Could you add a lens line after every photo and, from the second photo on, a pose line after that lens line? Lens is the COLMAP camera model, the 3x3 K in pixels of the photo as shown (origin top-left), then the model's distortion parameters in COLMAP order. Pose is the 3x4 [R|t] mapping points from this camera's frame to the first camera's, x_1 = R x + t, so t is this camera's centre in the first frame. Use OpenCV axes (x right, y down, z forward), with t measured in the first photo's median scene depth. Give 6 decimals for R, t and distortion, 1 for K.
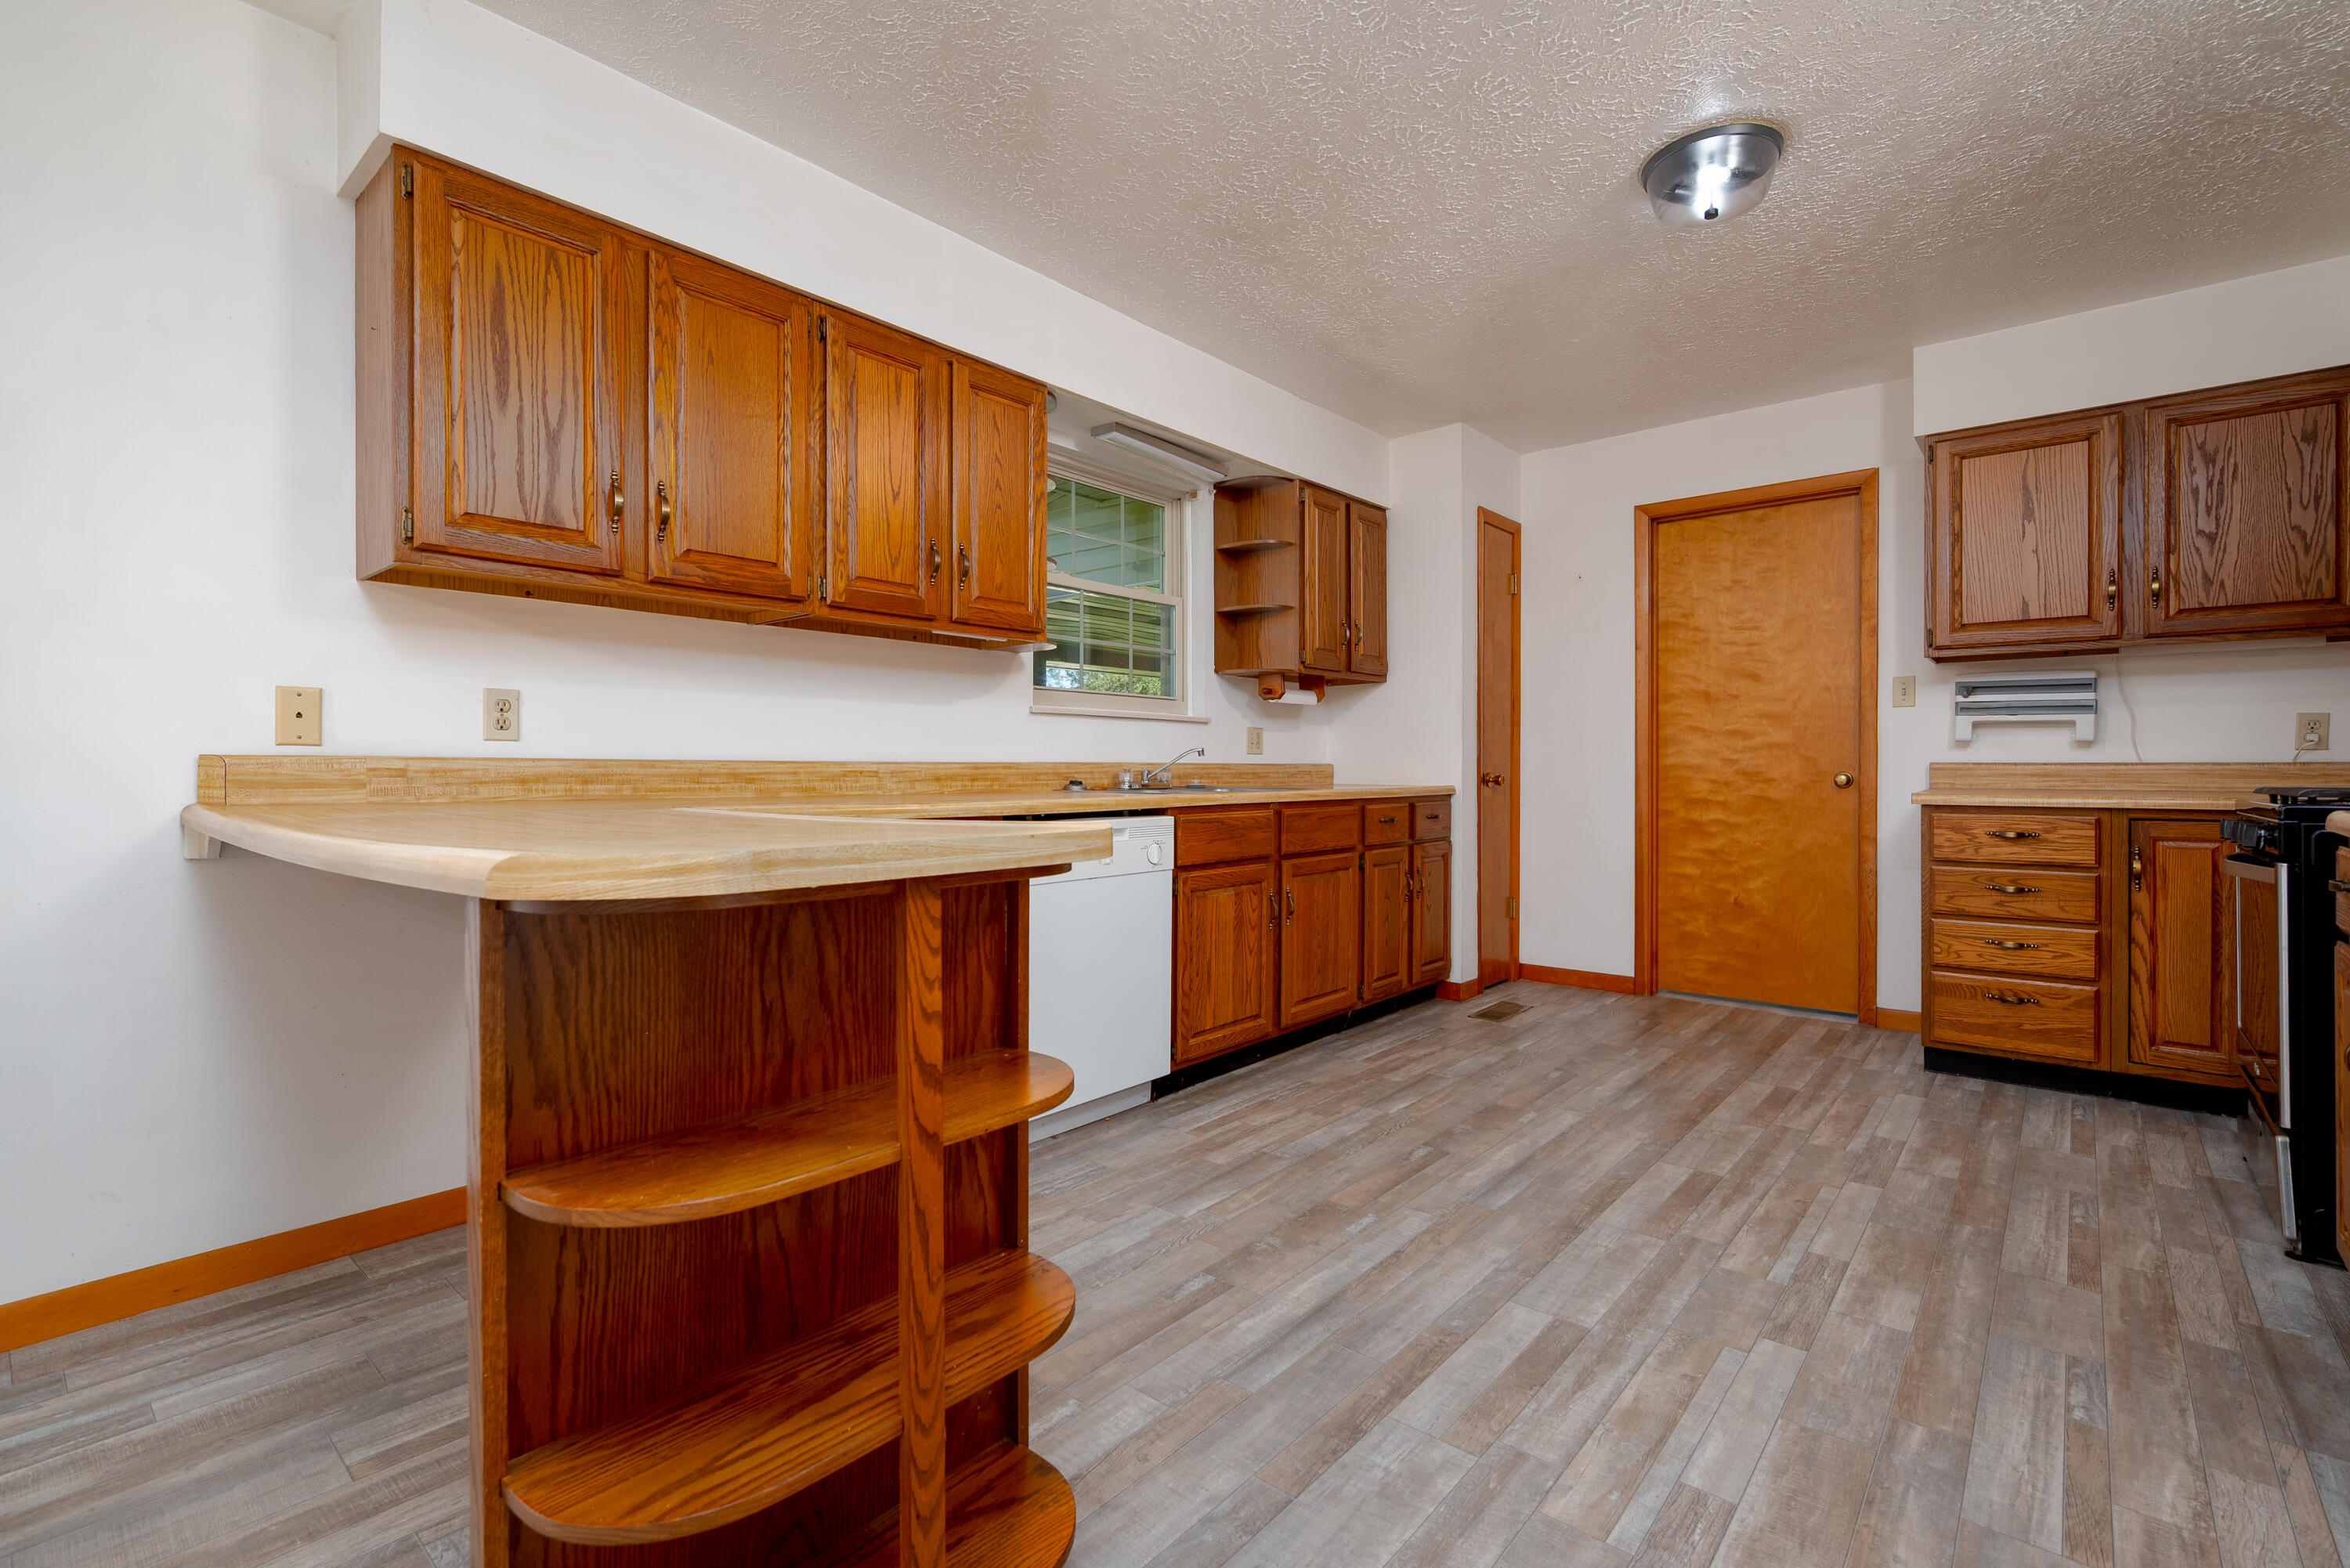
lens RADIAL K [[1056.3, 0, 1177.1], [0, 1056.3, 773.4], [0, 0, 1]] dist [0.000090, 0.000199]
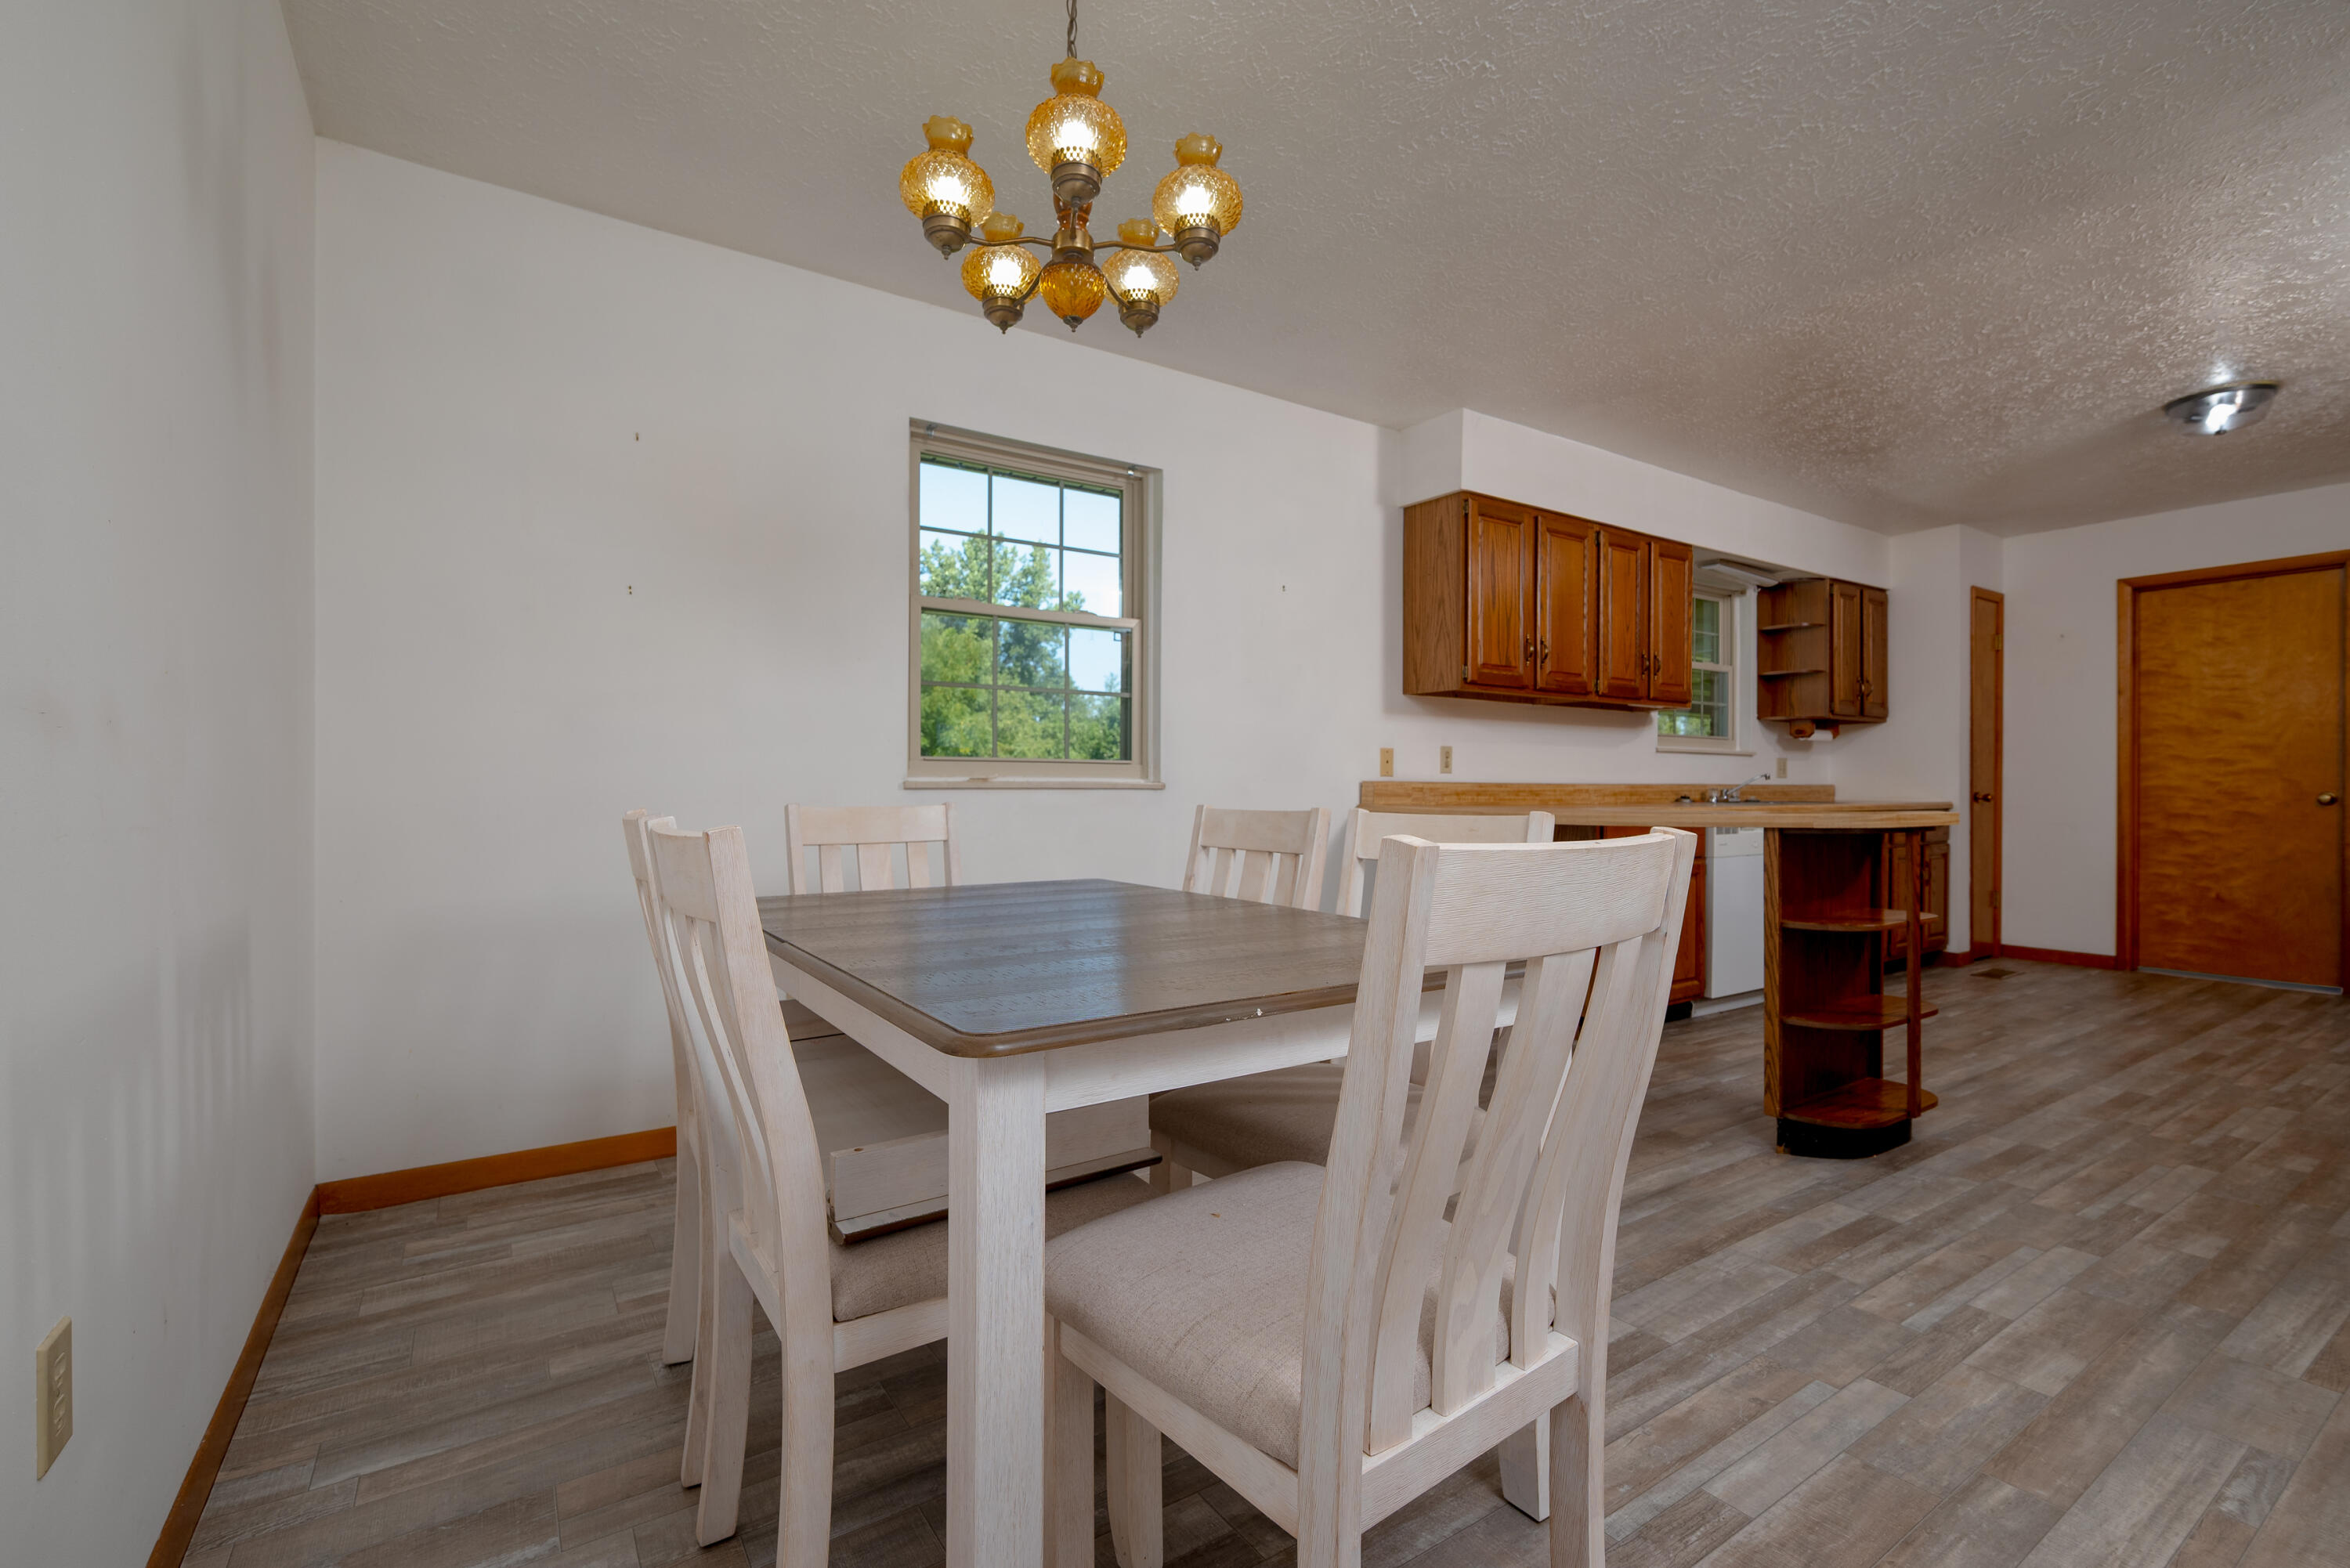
lens RADIAL K [[1039.8, 0, 1178.0], [0, 1039.8, 791.4], [0, 0, 1]] dist [-0.000355, -0.000038]
pose [[0.963035, 0.003071, -0.269357, -0.334814], [-0.003247, 0.999995, -0.000207, 0.002391], [0.269355, 0.001074, 0.963040, -0.530759]]
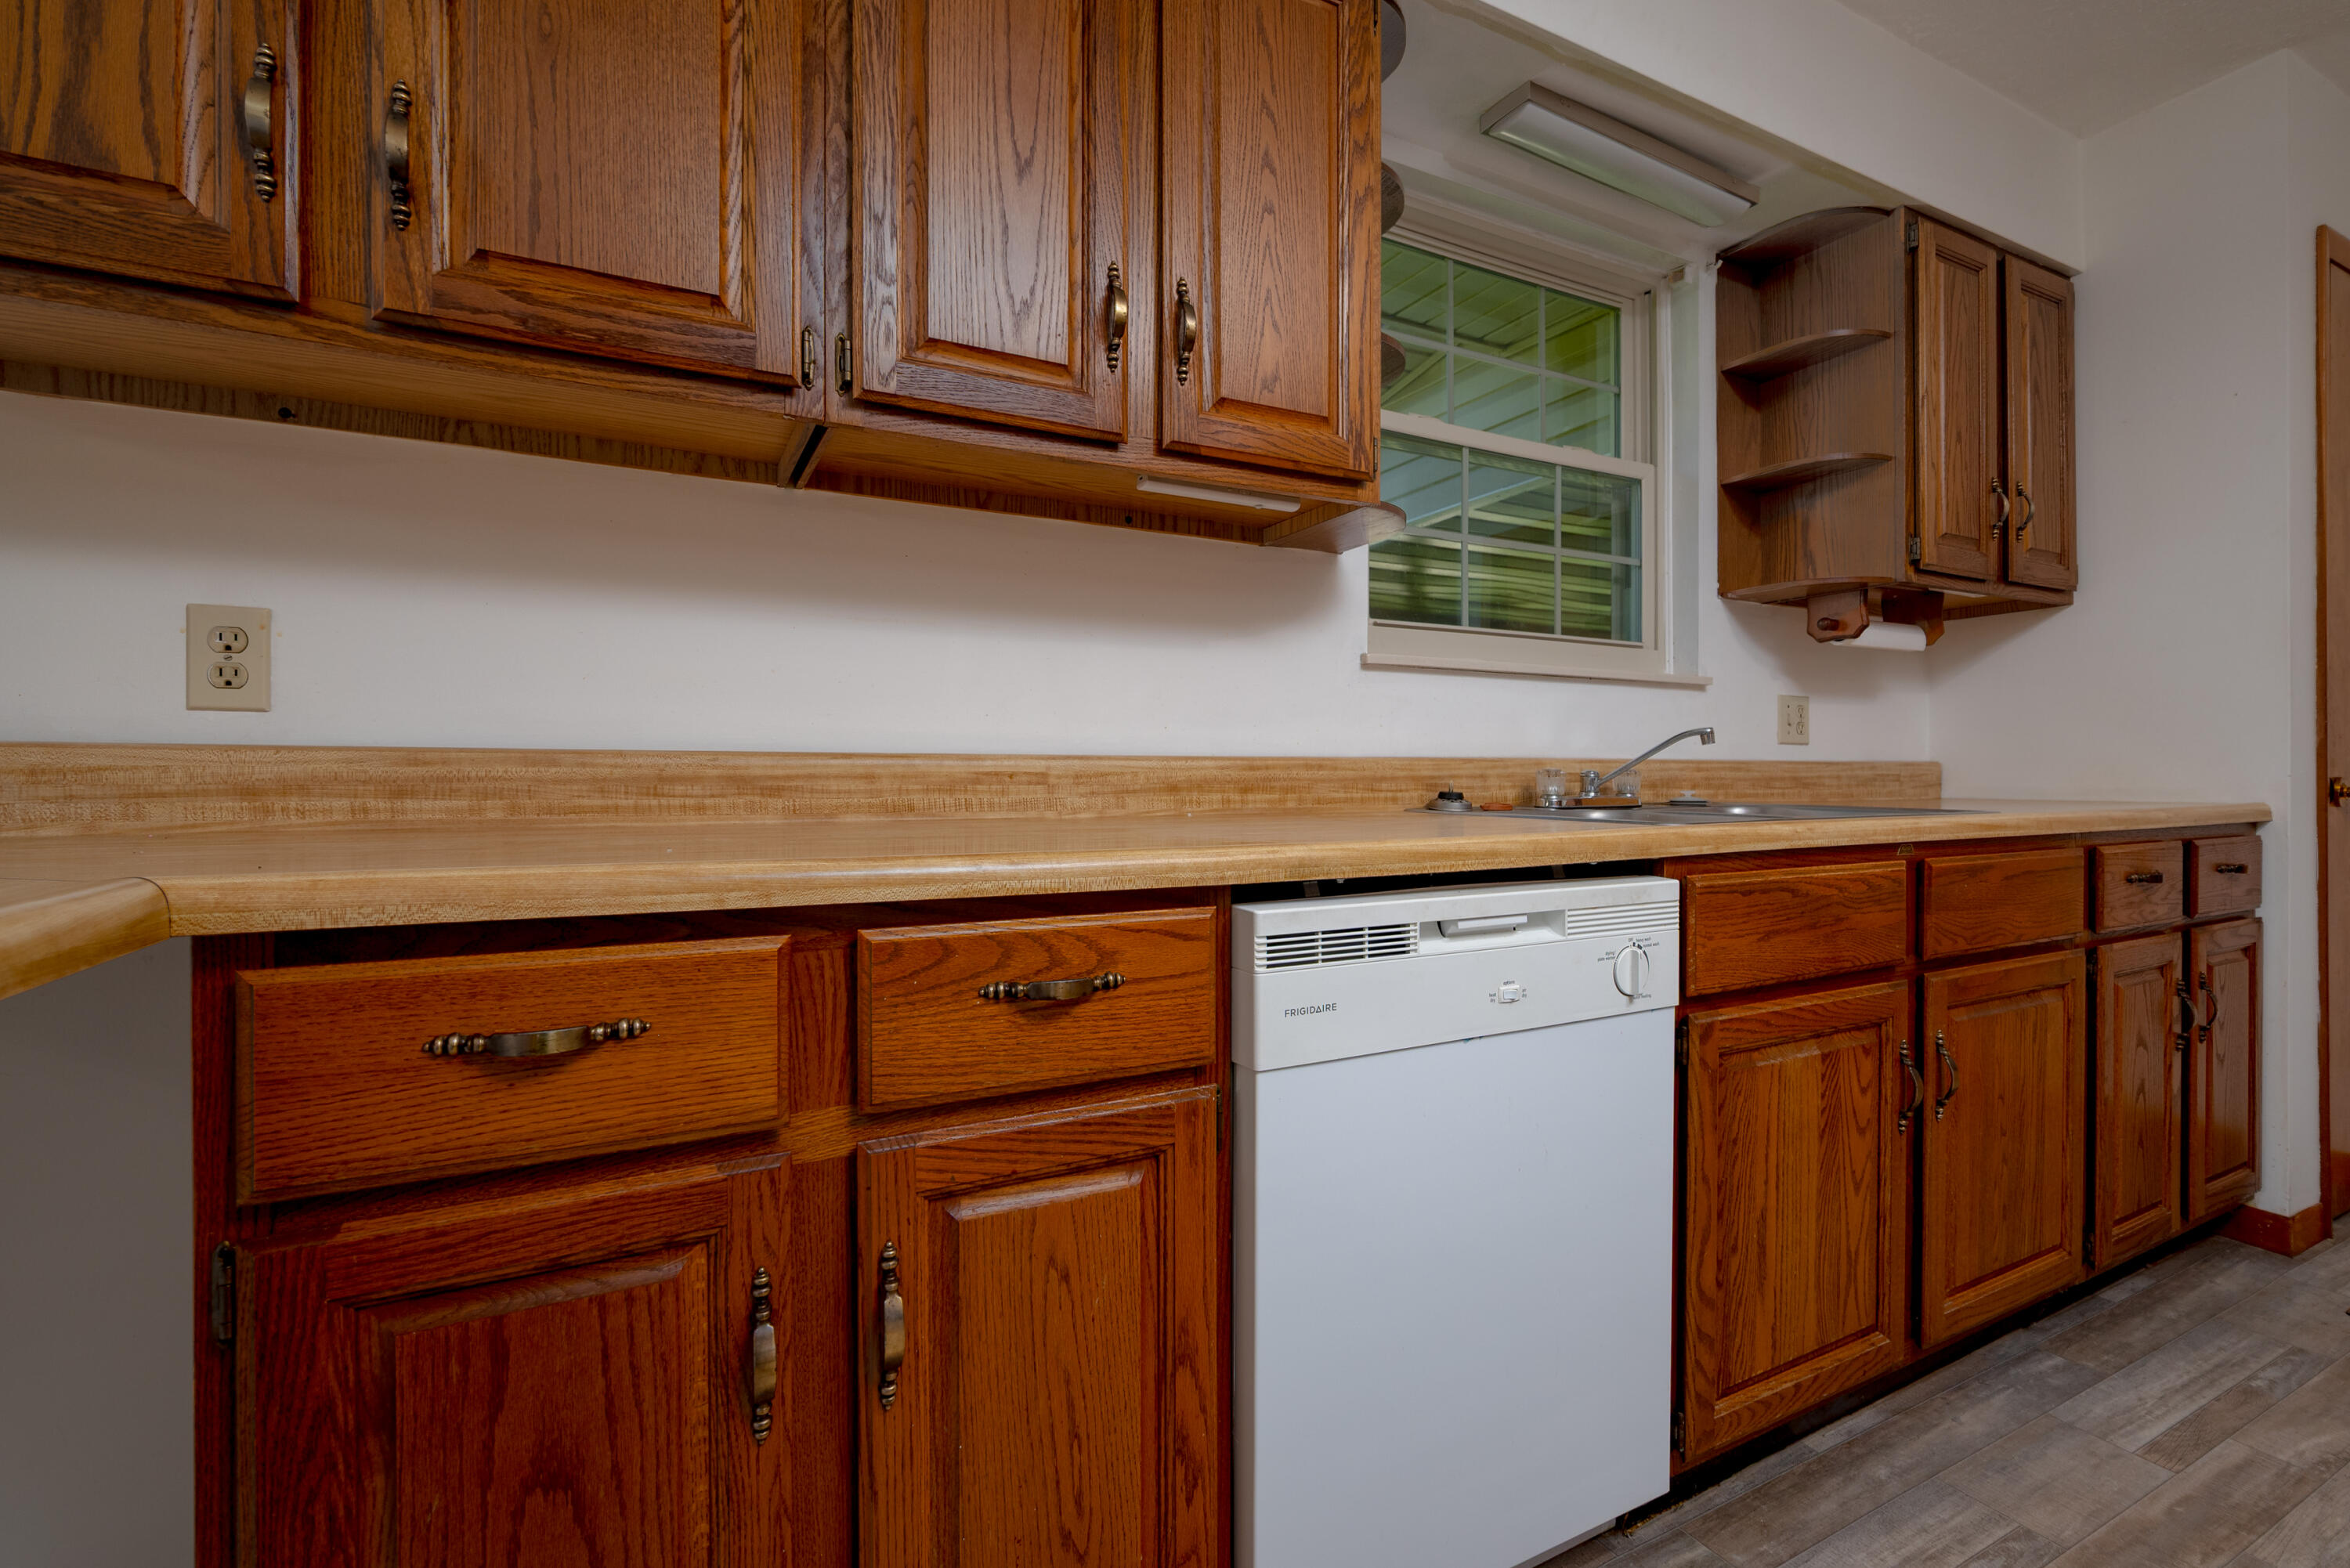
lens RADIAL K [[1046.3, 0, 1176.8], [0, 1046.3, 778.8], [0, 0, 1]] dist [0.001120, 0.000189]
pose [[0.928853, -0.001236, -0.370445, -0.024995], [0.000182, 0.999996, -0.002880, 0.001495], [0.370447, 0.002608, 0.928850, 0.396112]]
